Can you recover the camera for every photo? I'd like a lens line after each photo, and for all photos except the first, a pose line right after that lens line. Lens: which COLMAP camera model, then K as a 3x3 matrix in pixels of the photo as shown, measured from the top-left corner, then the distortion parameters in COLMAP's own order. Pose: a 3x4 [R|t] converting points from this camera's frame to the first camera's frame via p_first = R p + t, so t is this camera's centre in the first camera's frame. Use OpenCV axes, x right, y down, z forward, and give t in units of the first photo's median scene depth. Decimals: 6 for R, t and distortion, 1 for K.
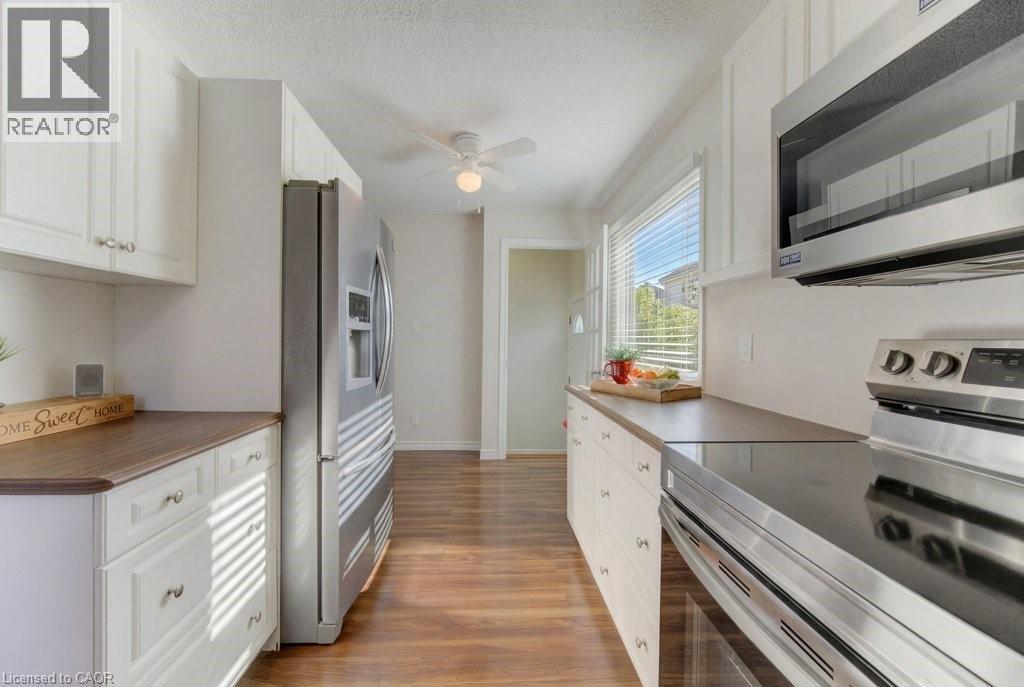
lens RADIAL K [[406.5, 0, 512.3], [0, 406.5, 340.7], [0, 0, 1]] dist [-0.000384, -0.000118]
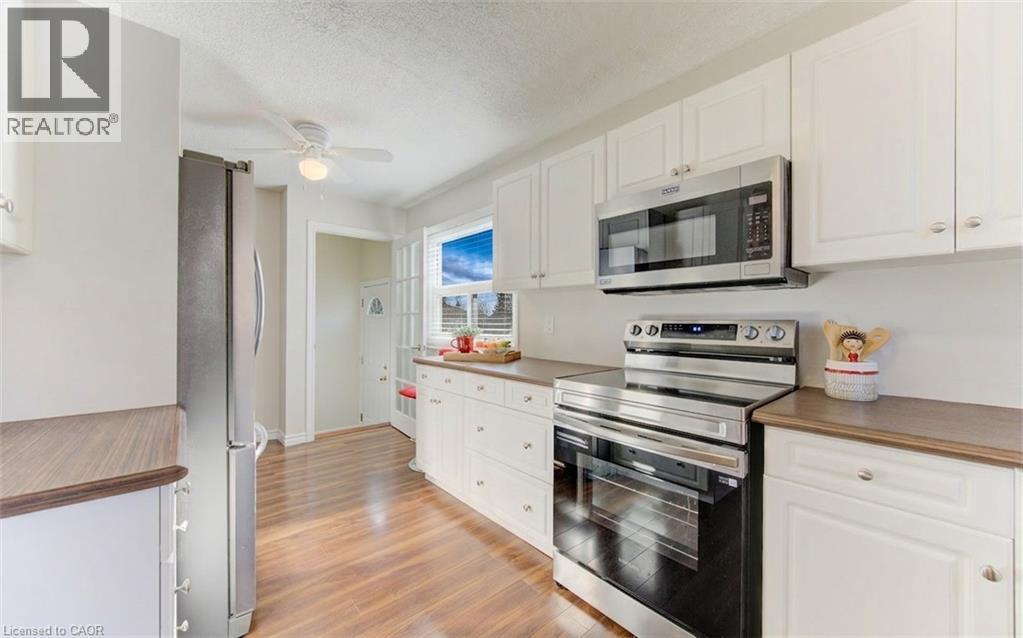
lens RADIAL K [[390.2, 0, 511.5], [0, 390.2, 319.0], [0, 0, 1]] dist [-0.000162, -0.000146]
pose [[0.780457, -0.003889, 0.625197, -0.479064], [0.008760, 0.999951, -0.004716, -0.002624], [-0.625148, 0.009157, 0.780452, -0.128887]]
